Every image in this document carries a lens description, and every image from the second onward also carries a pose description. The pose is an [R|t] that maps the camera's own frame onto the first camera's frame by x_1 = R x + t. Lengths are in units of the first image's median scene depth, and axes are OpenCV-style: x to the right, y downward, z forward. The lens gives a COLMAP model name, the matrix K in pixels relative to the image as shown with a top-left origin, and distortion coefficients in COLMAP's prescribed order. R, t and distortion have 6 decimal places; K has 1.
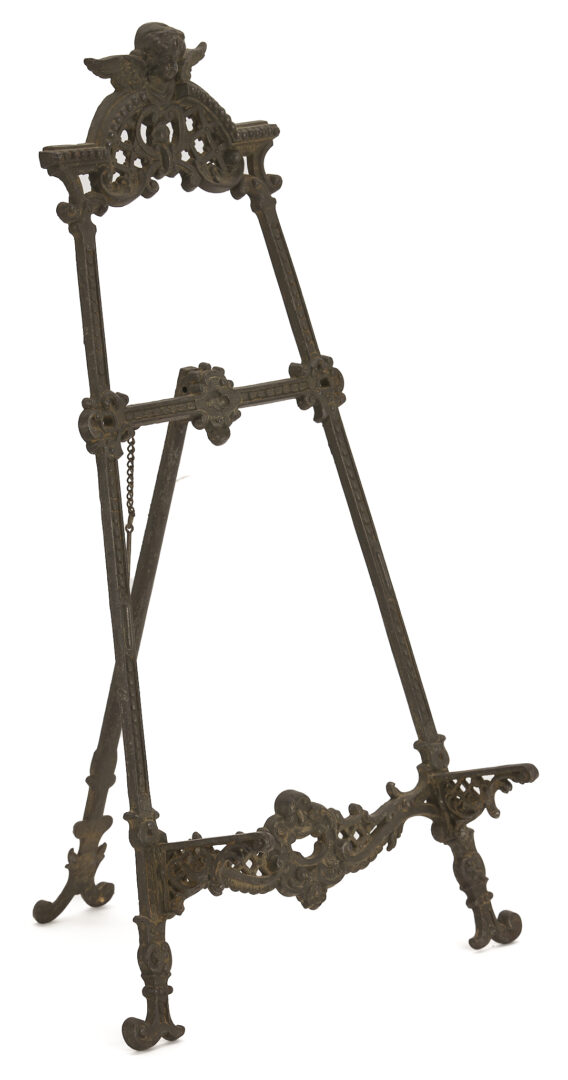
lens RADIAL K [[5189.8, 0, 284.9], [0, 5189.8, 545.3], [0, 0, 1]] dist [-0.107981, 0.000000]
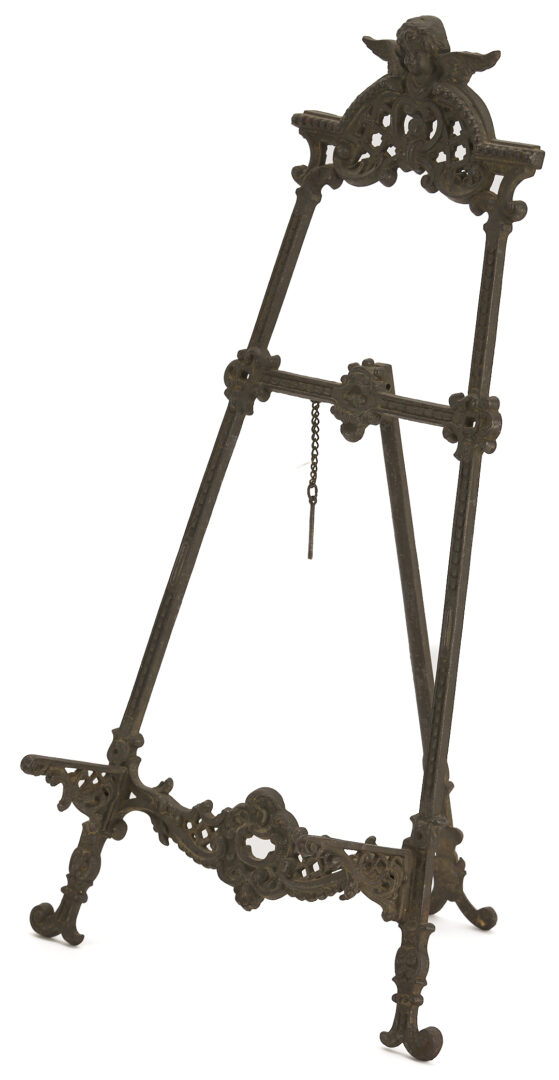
lens RADIAL K [[5173.8, 0, 278.8], [0, 5173.8, 543.9], [0, 0, 1]] dist [-0.121952, 0.000000]
pose [[-0.010402, 0.205924, -0.978513, 0.956684], [-0.234096, 0.950870, 0.202595, -0.197429], [0.972158, 0.231173, 0.038315, 0.955038]]
